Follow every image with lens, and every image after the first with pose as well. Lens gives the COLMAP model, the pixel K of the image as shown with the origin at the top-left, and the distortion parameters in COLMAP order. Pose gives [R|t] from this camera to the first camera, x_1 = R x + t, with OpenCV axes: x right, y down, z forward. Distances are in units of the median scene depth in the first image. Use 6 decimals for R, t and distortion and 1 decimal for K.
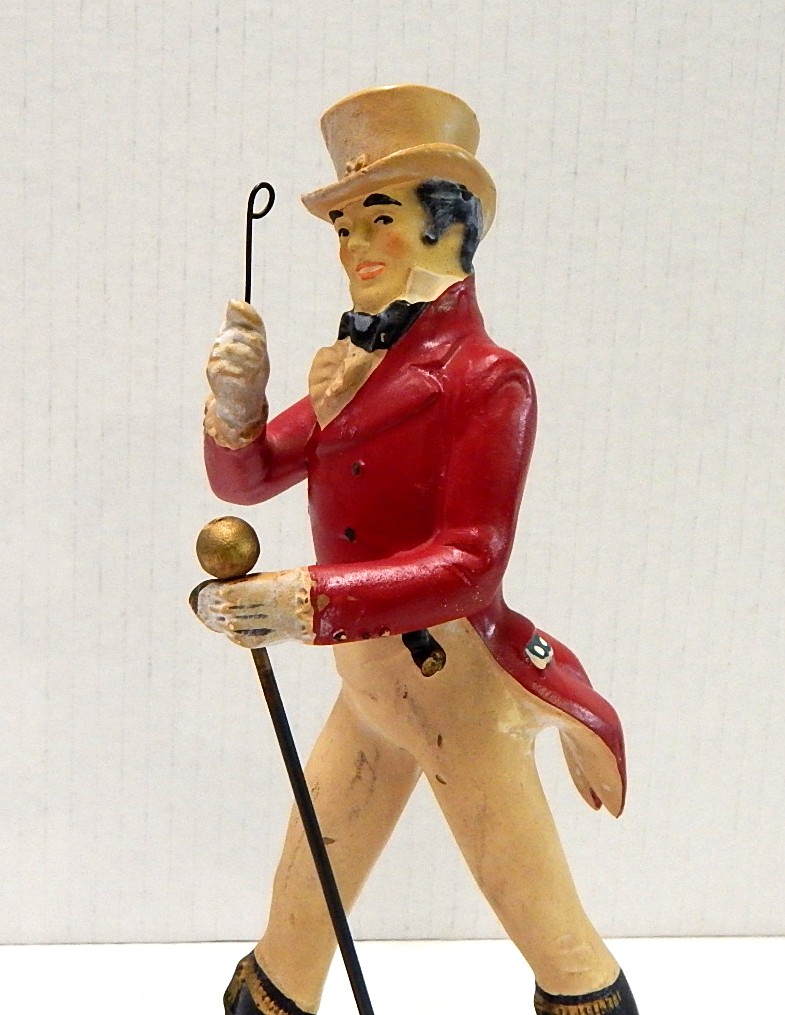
lens RADIAL K [[1133.5, 0, 388.6], [0, 1133.5, 508.0], [0, 0, 1]] dist [0.008233, 0.000000]
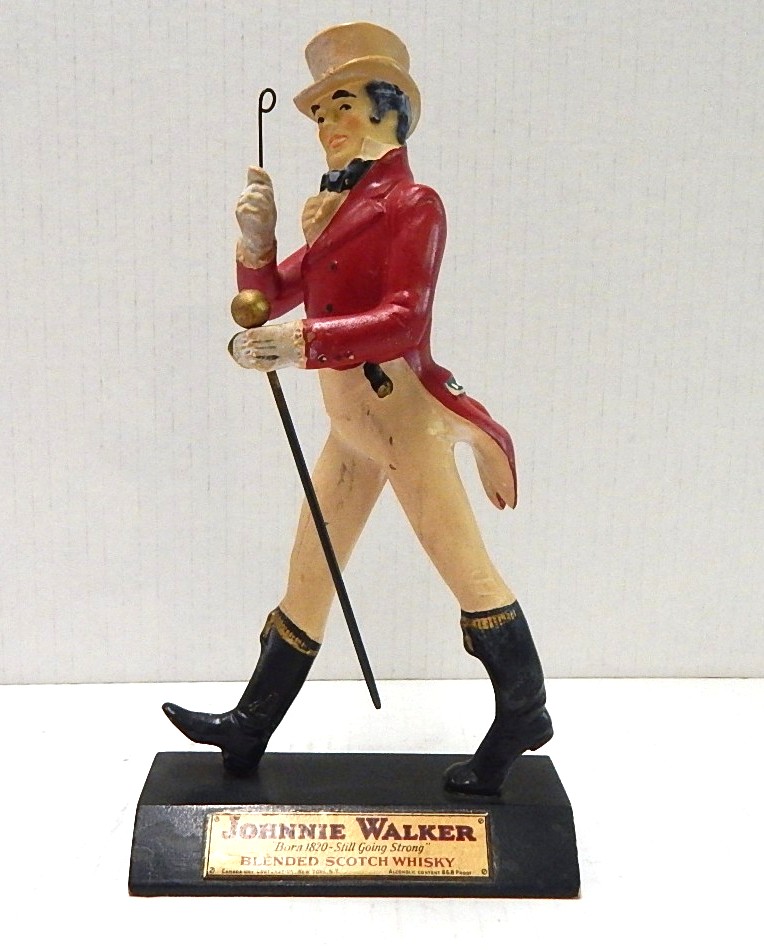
lens RADIAL K [[873.8, 0, 382.2], [0, 873.8, 473.4], [0, 0, 1]] dist [0.006694, 0.000000]
pose [[0.999475, -0.028640, -0.015133, 0.047541], [0.028587, 0.999585, -0.003674, 0.242310], [0.015232, 0.003239, 0.999879, -0.191957]]
